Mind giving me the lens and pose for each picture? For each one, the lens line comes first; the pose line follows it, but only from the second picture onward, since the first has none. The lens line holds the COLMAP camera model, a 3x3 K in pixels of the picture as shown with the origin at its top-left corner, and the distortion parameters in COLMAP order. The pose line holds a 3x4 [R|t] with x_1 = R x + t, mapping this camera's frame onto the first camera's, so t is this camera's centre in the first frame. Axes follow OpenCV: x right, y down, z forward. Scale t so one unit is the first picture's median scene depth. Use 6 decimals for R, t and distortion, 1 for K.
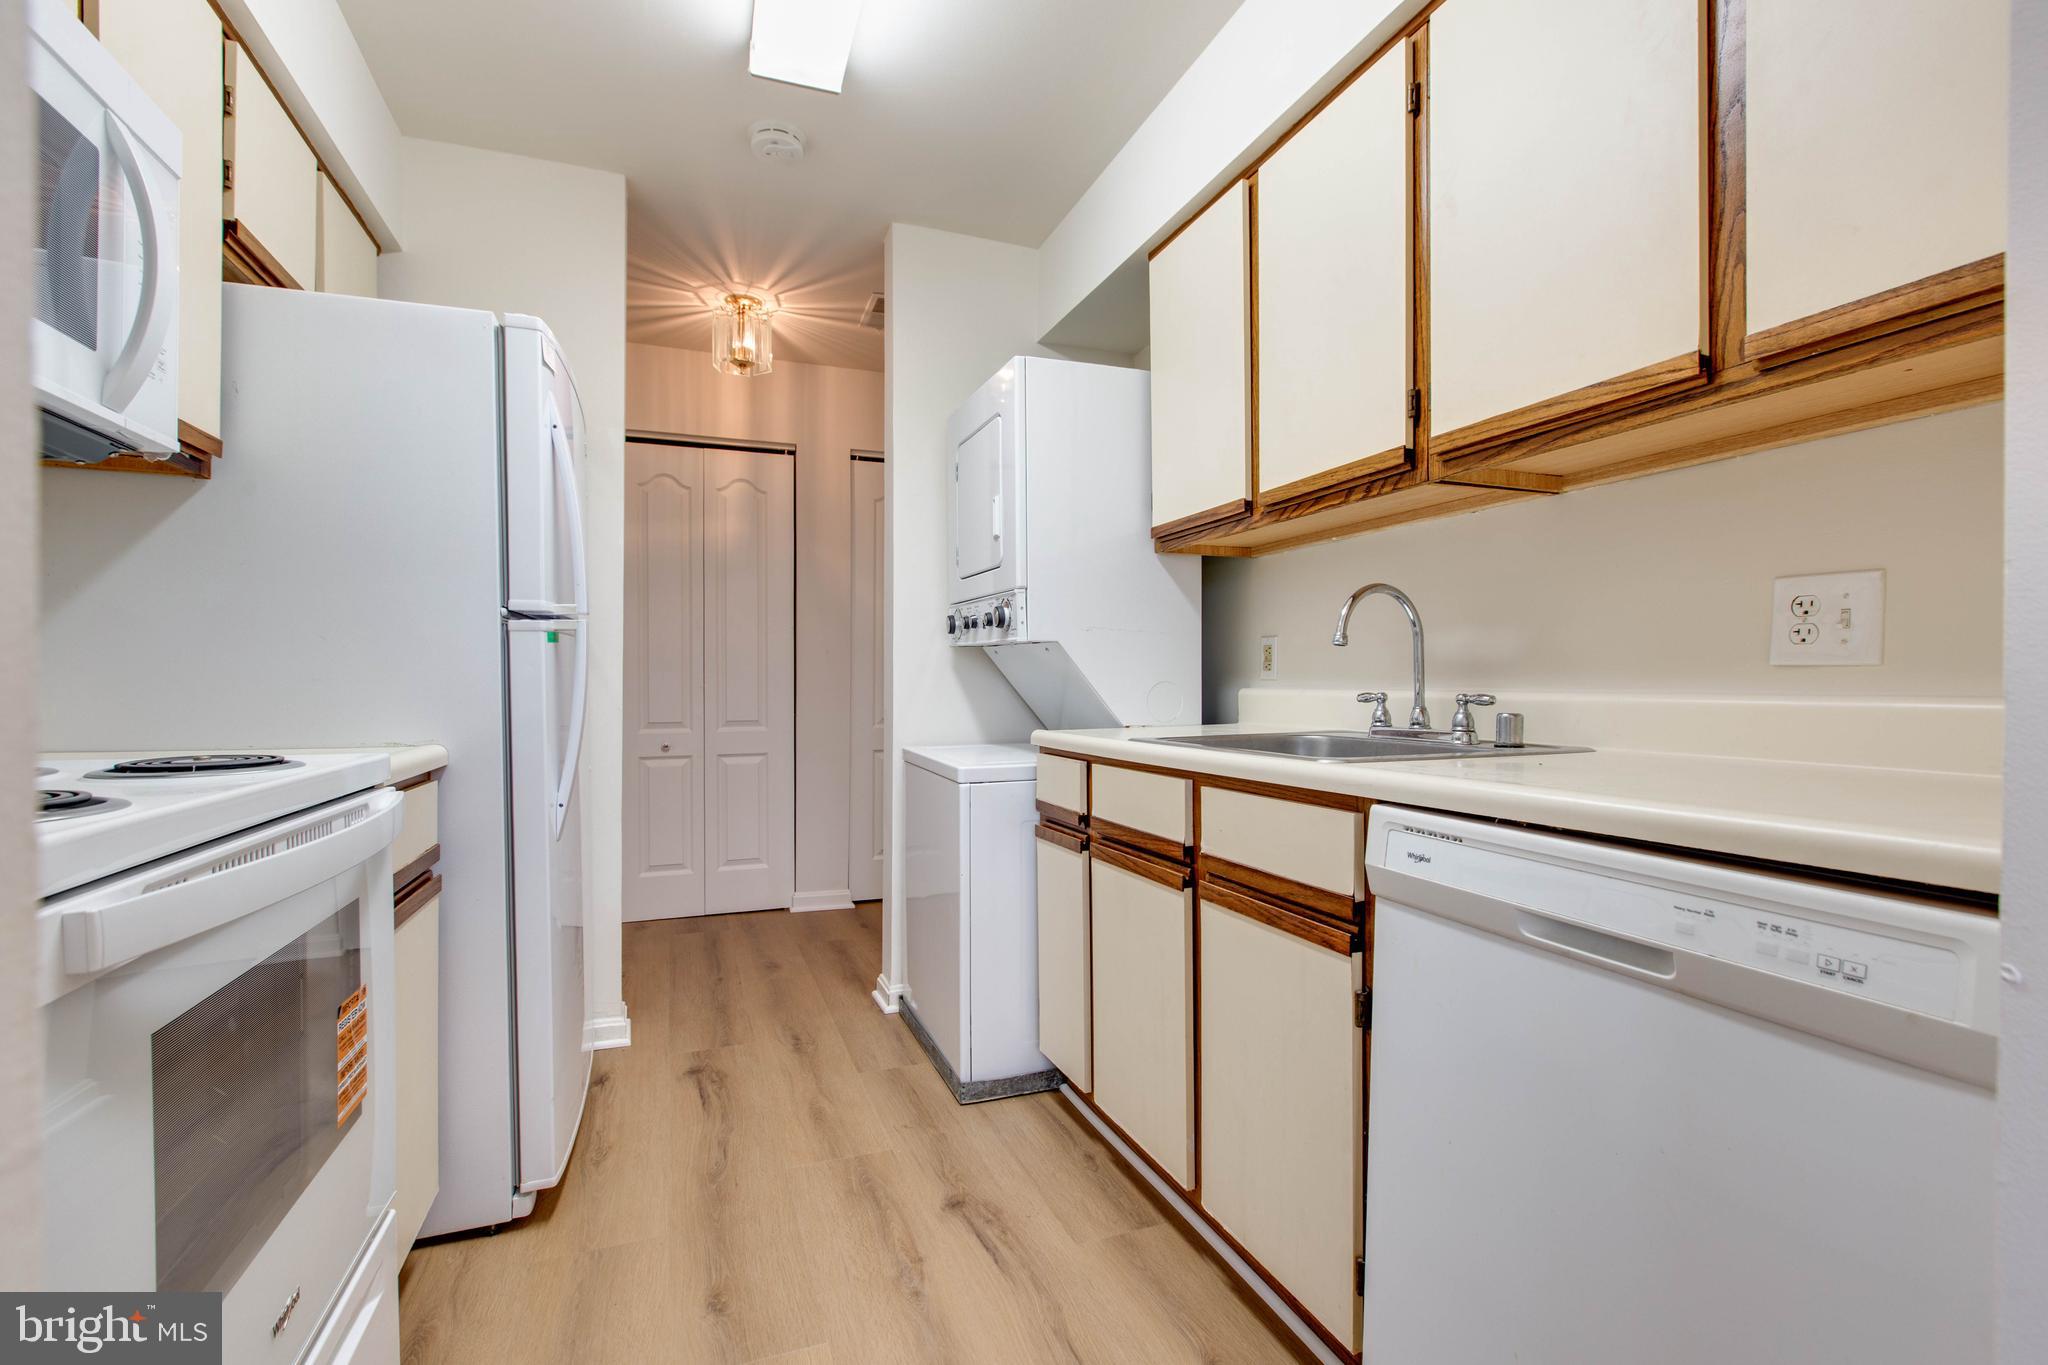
lens RADIAL K [[925.0, 0, 1024.3], [0, 925.0, 683.9], [0, 0, 1]] dist [0.005020, -0.000782]
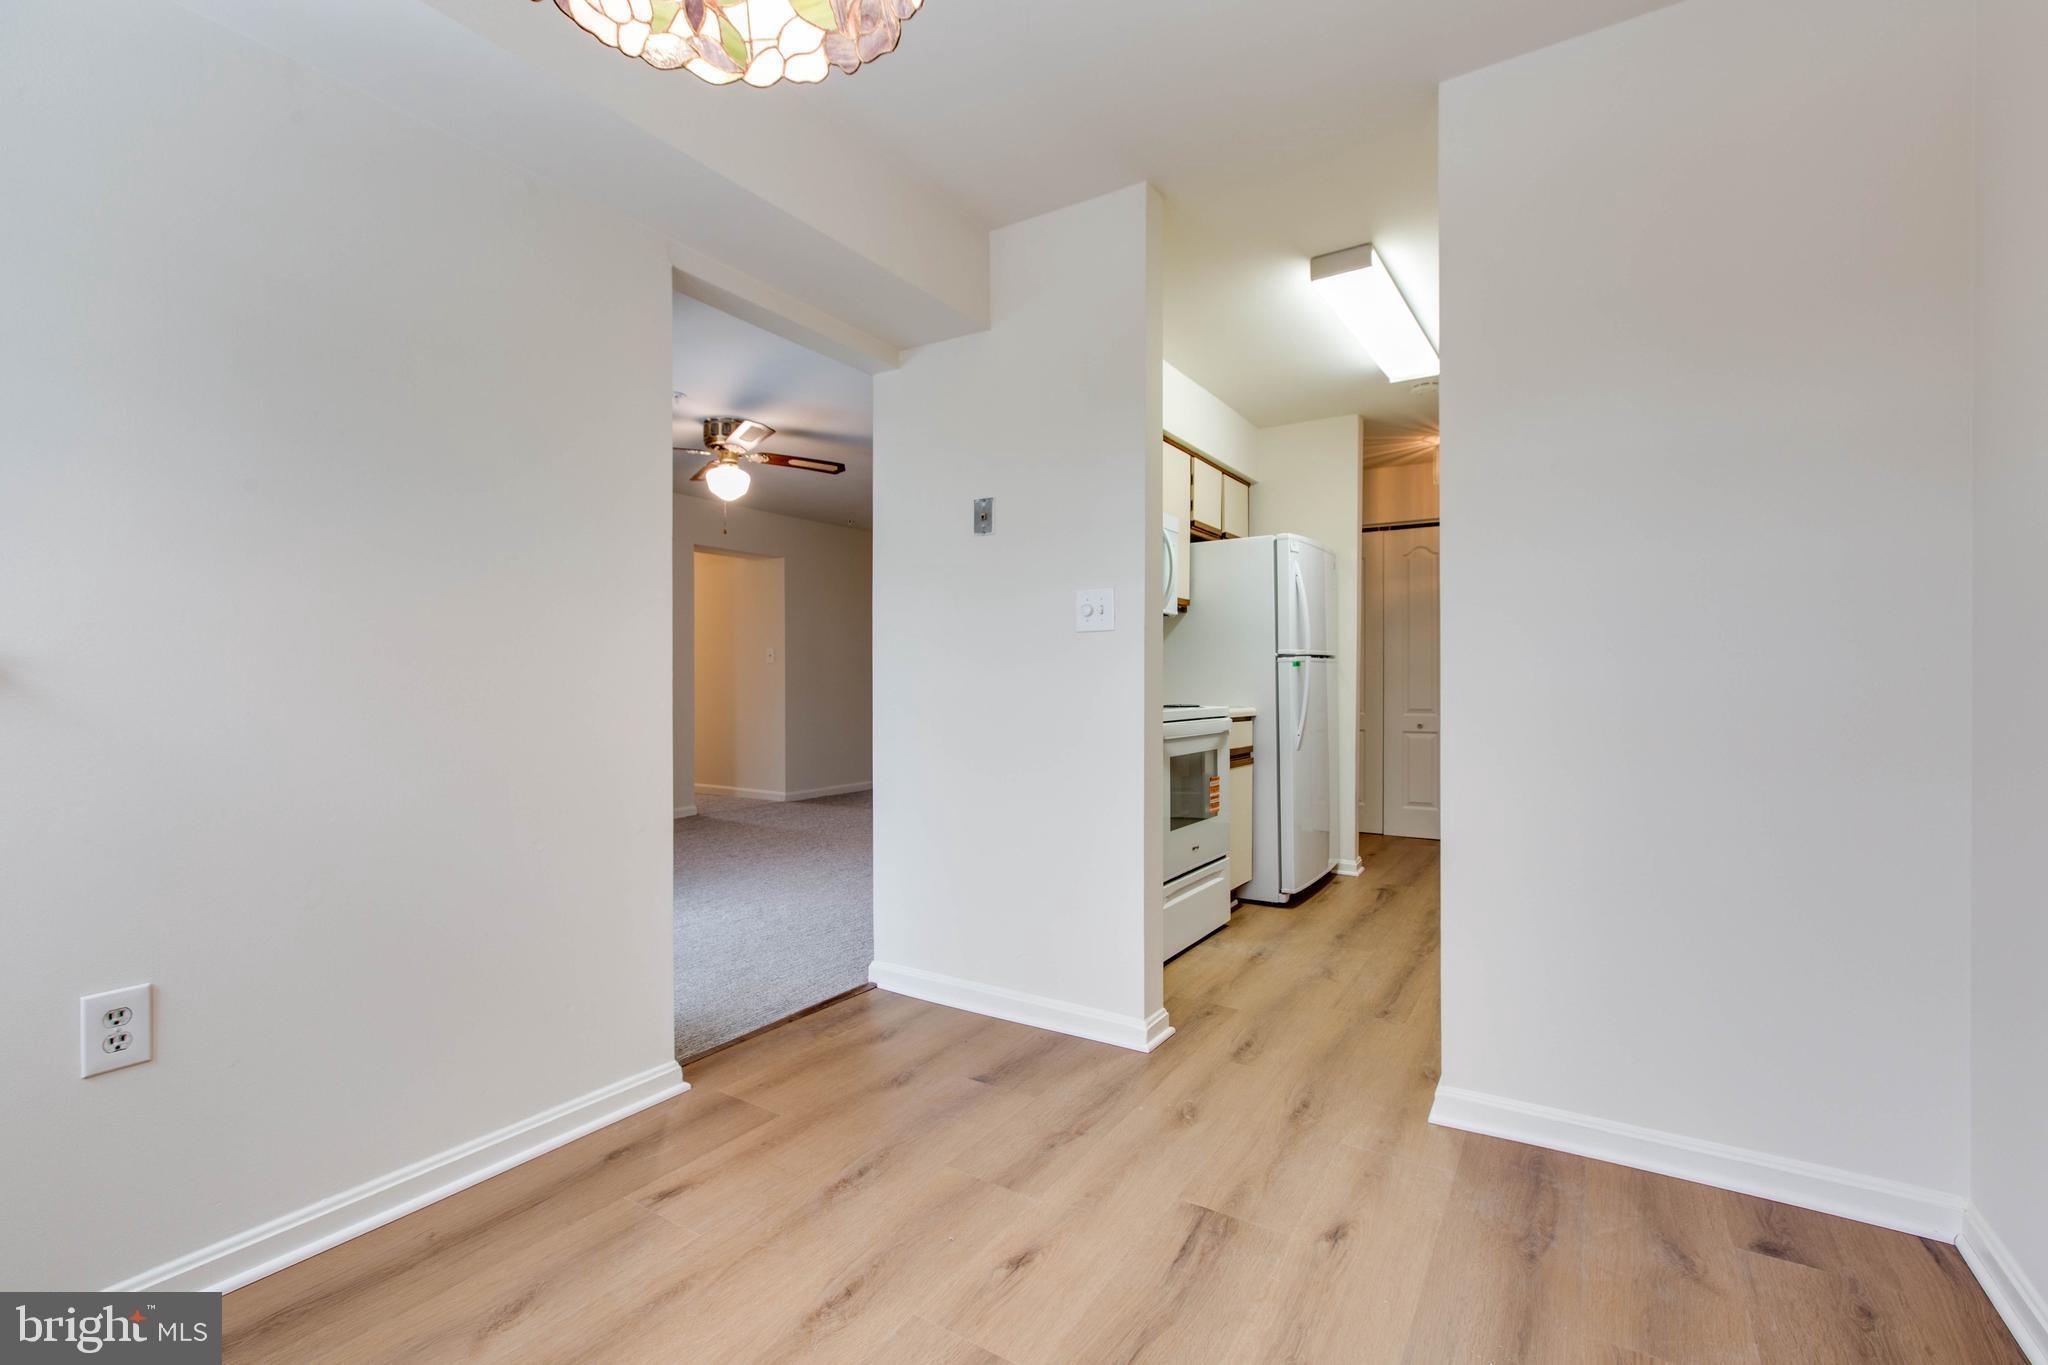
lens RADIAL K [[925.0, 0, 1011.5], [0, 925.0, 668.0], [0, 0, 1]] dist [0.005020, -0.000782]
pose [[0.601212, -0.006396, -0.799064, 0.843828], [-0.006962, 0.999888, -0.013241, -0.003645], [0.799059, 0.013523, 0.601101, -0.897117]]
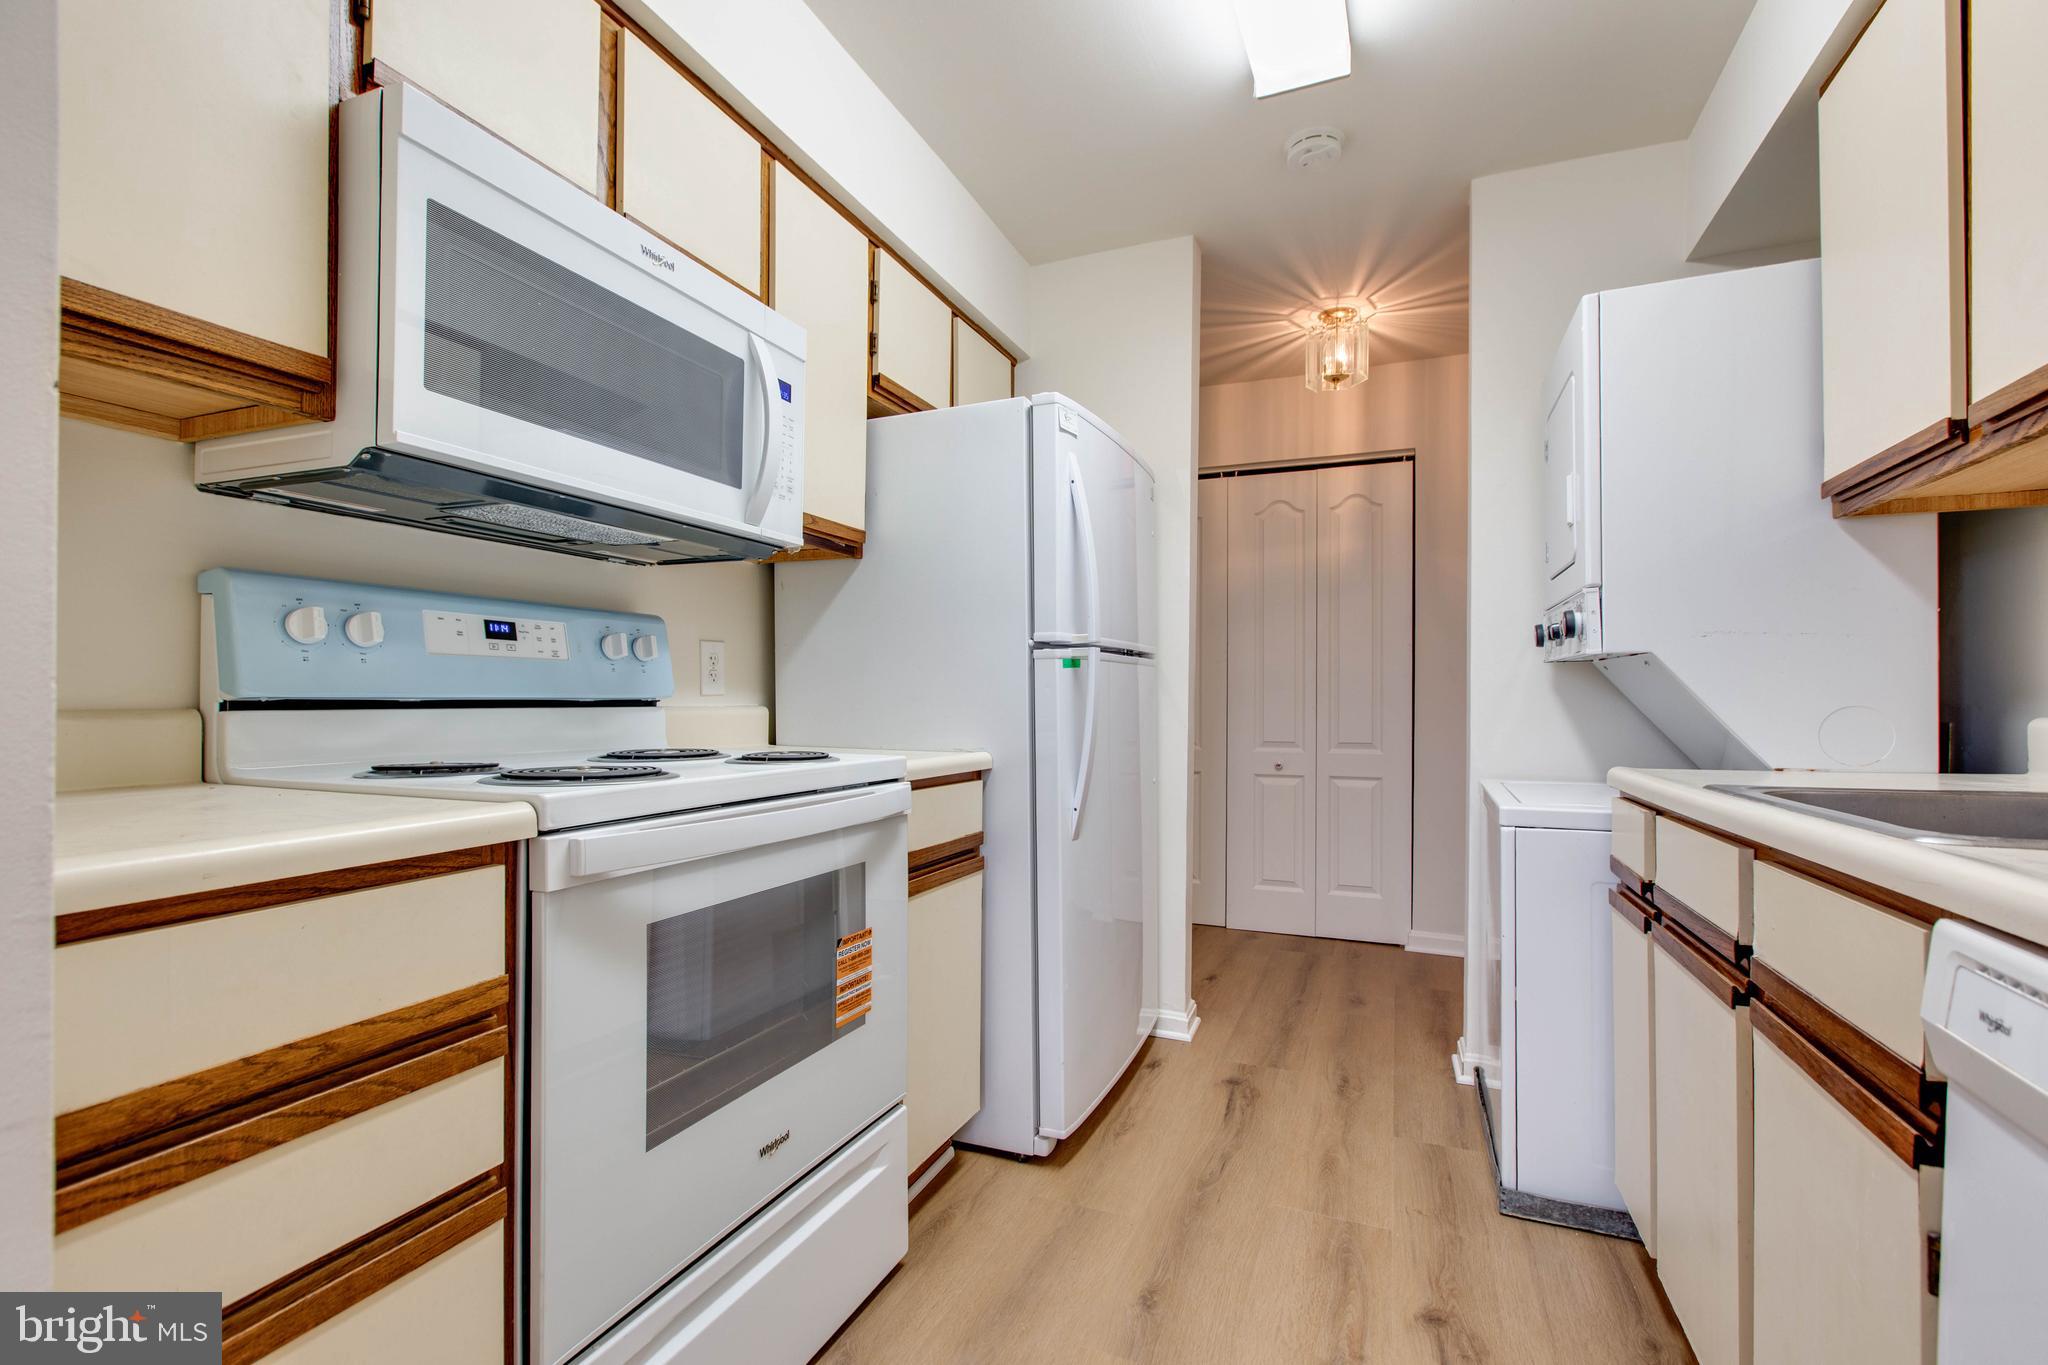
lens RADIAL K [[925.0, 0, 1011.3], [0, 925.0, 692.2], [0, 0, 1]] dist [0.005020, -0.000782]
pose [[0.724436, -0.002307, -0.689338, 0.209717], [-0.006797, 0.999922, -0.010489, -0.001281], [0.689308, 0.012284, 0.724364, 0.099268]]
